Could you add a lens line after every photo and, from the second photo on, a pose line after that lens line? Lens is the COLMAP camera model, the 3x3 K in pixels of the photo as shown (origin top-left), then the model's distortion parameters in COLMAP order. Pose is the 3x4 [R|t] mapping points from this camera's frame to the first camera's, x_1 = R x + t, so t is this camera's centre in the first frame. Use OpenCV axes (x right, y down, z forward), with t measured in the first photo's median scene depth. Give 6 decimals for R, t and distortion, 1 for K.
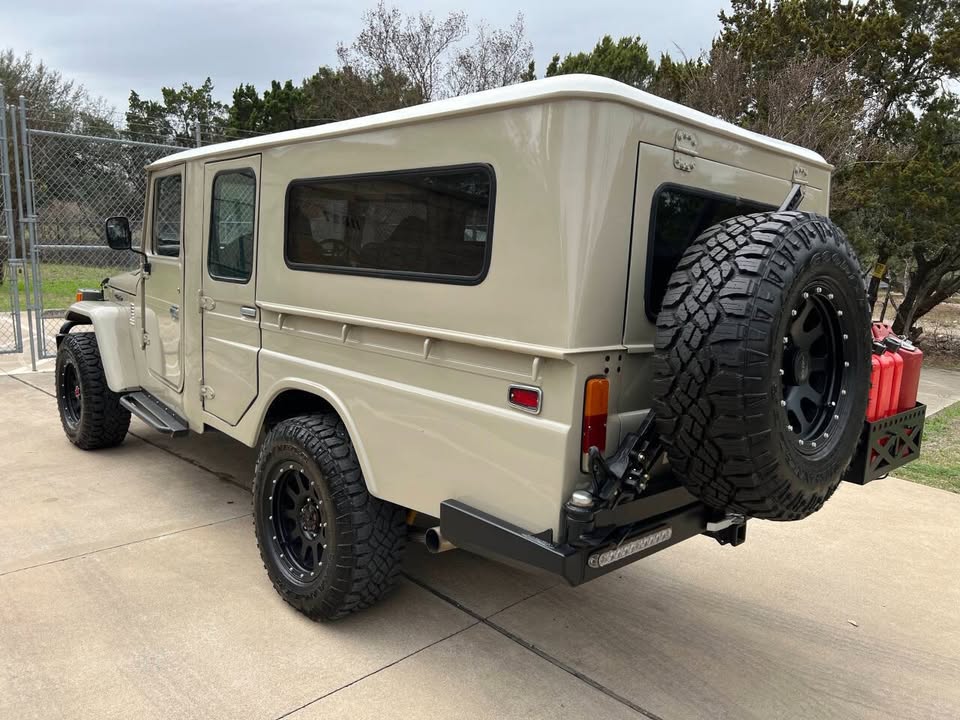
lens RADIAL K [[721.3, 0, 485.6], [0, 721.3, 364.3], [0, 0, 1]] dist [0.053693, -0.058517]
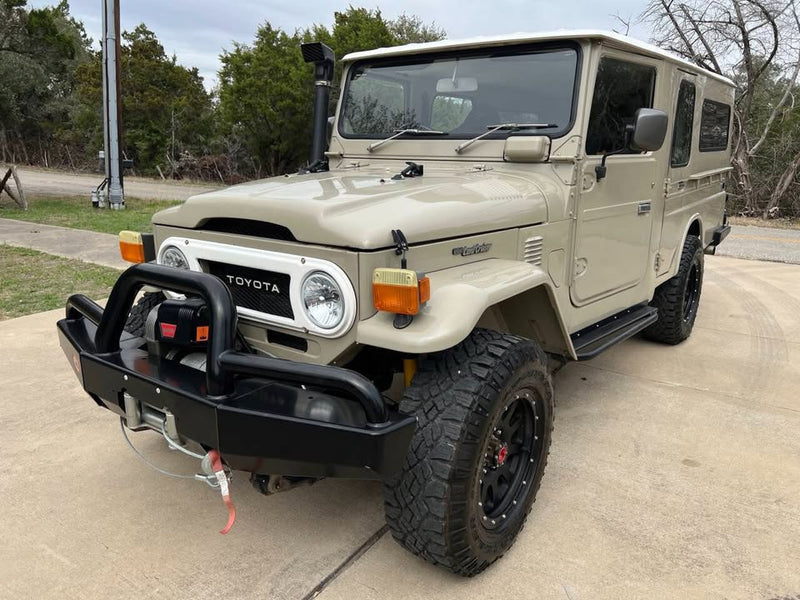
lens RADIAL K [[601.1, 0, 400.6], [0, 601.1, 295.1], [0, 0, 1]] dist [0.053693, -0.058517]
pose [[-0.181614, -0.293526, 0.938541, -1.404309], [0.123984, 0.939962, 0.317962, -0.317023], [-0.975523, 0.174110, -0.134318, 1.719961]]
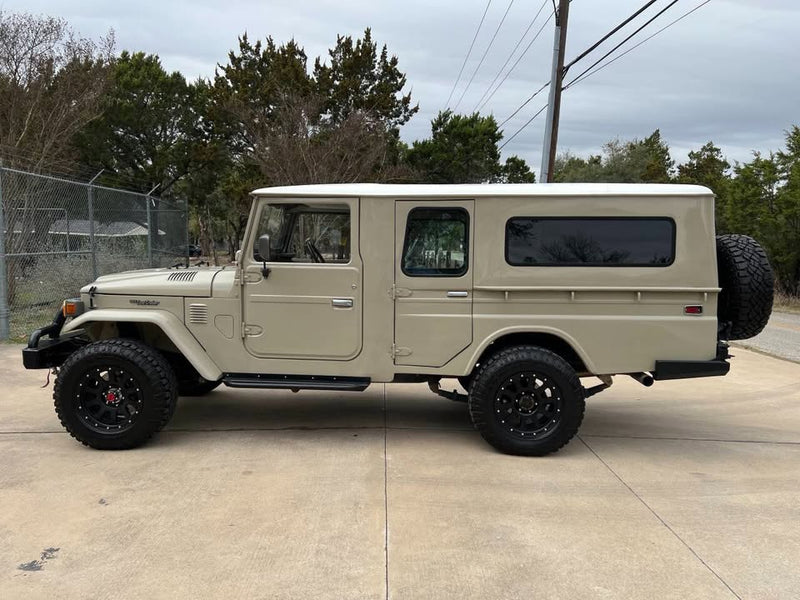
lens RADIAL K [[601.1, 0, 399.4], [0, 601.1, 301.9], [0, 0, 1]] dist [0.053693, -0.058517]
pose [[0.699676, -0.111221, 0.705750, -1.352839], [0.127368, 0.991403, 0.029966, -0.109937], [-0.703015, 0.068923, 0.707827, 0.134561]]
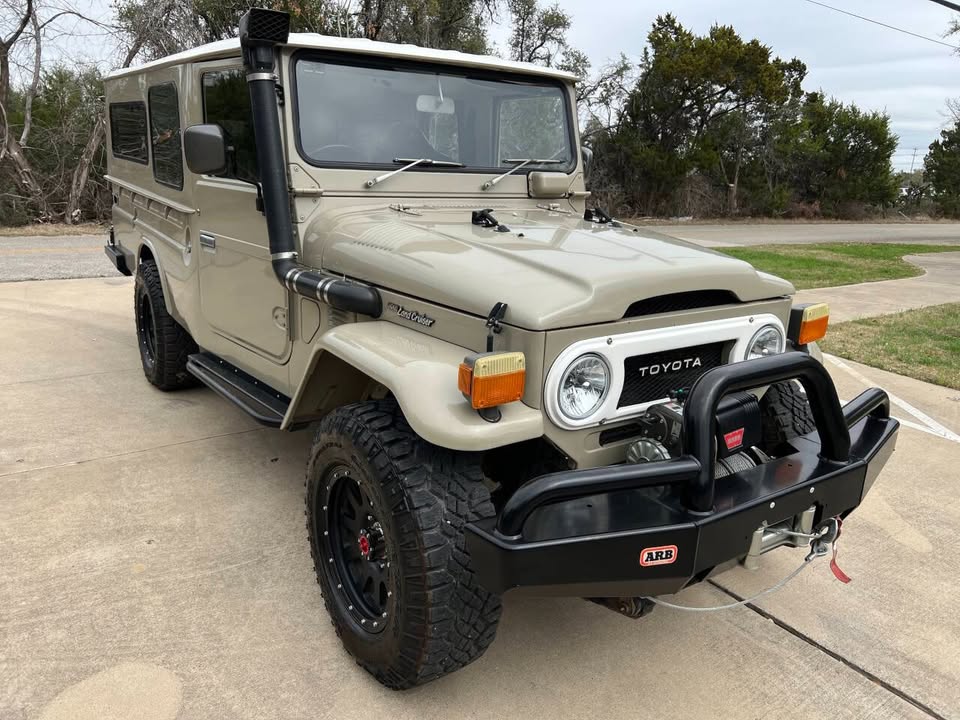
lens RADIAL K [[721.3, 0, 481.1], [0, 721.3, 358.8], [0, 0, 1]] dist [0.053693, -0.058517]
pose [[-0.982003, -0.139565, 0.127243, -0.654734], [-0.074969, 0.906435, 0.415638, -0.412242], [-0.173346, 0.398619, -0.900585, 2.426961]]
